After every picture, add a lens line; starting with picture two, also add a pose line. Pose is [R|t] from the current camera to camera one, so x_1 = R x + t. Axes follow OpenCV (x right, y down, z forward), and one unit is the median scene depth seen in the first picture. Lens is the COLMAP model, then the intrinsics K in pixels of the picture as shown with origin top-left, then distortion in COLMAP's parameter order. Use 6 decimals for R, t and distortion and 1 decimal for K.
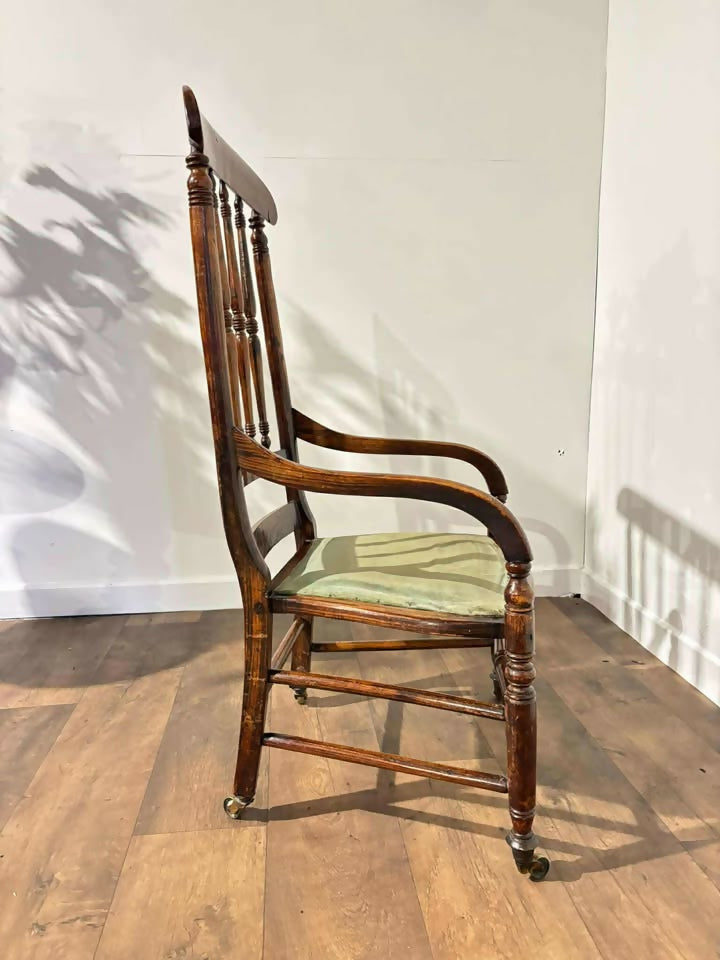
lens RADIAL K [[731.0, 0, 356.4], [0, 731.0, 474.5], [0, 0, 1]] dist [0.034425, -0.044543]
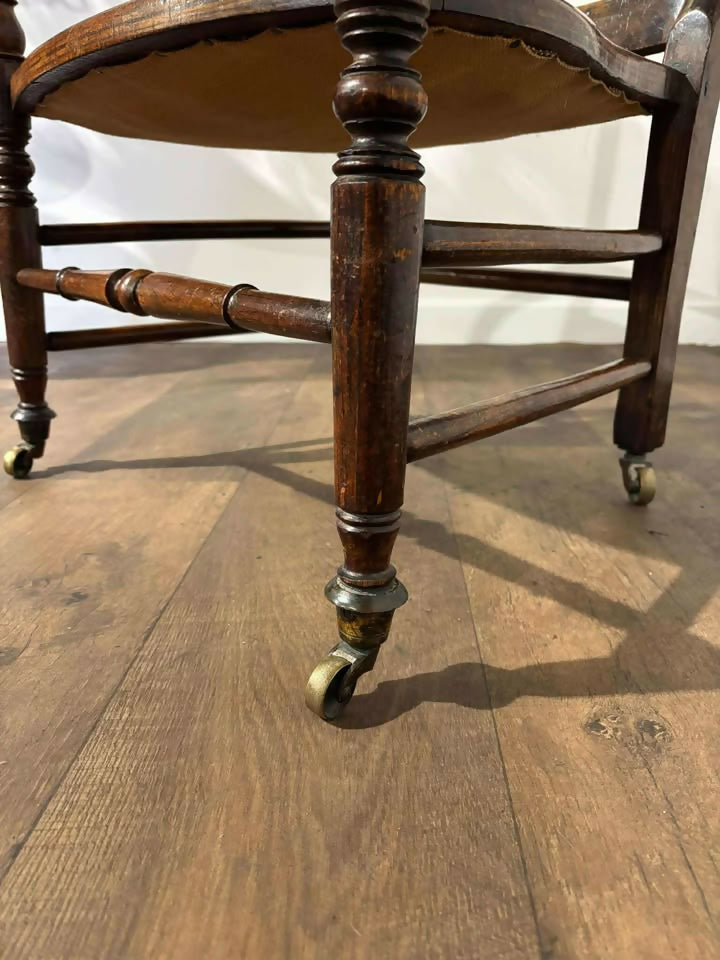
lens RADIAL K [[731.0, 0, 357.4], [0, 731.0, 494.6], [0, 0, 1]] dist [0.034425, -0.044543]
pose [[0.989220, 0.056170, -0.135237, 0.070851], [-0.032121, 0.984249, 0.173848, 0.385123], [0.142872, -0.167630, 0.975442, 0.390599]]
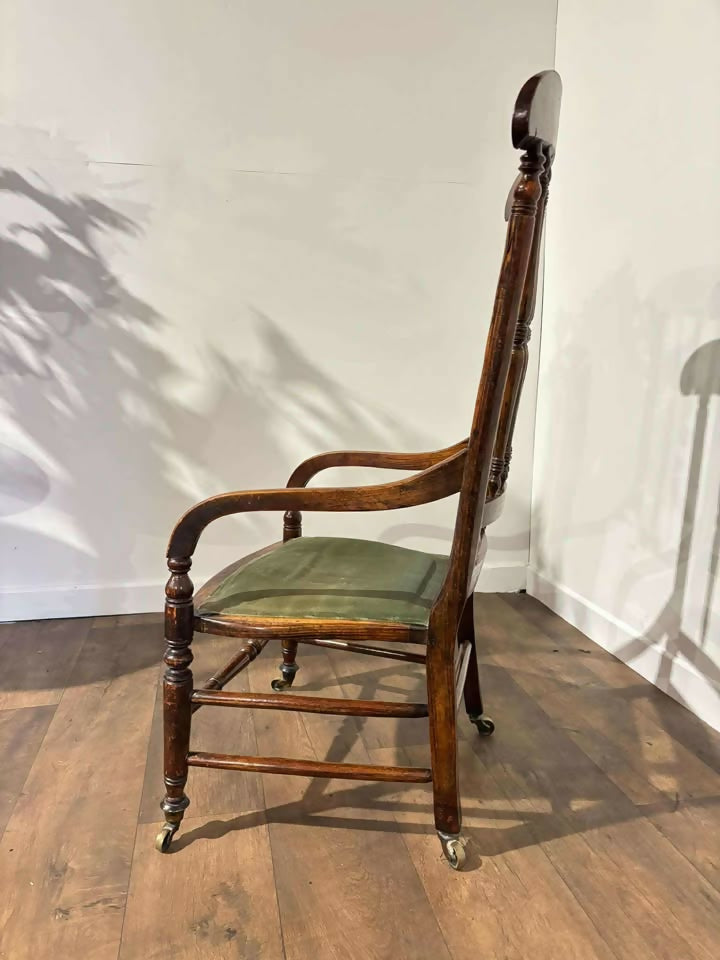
lens RADIAL K [[731.0, 0, 355.6], [0, 731.0, 480.3], [0, 0, 1]] dist [0.034425, -0.044543]
pose [[0.994704, -0.001030, 0.102772, -0.104229], [0.000325, 0.999976, 0.006883, -0.007957], [-0.102777, -0.006813, 0.994681, -0.074917]]
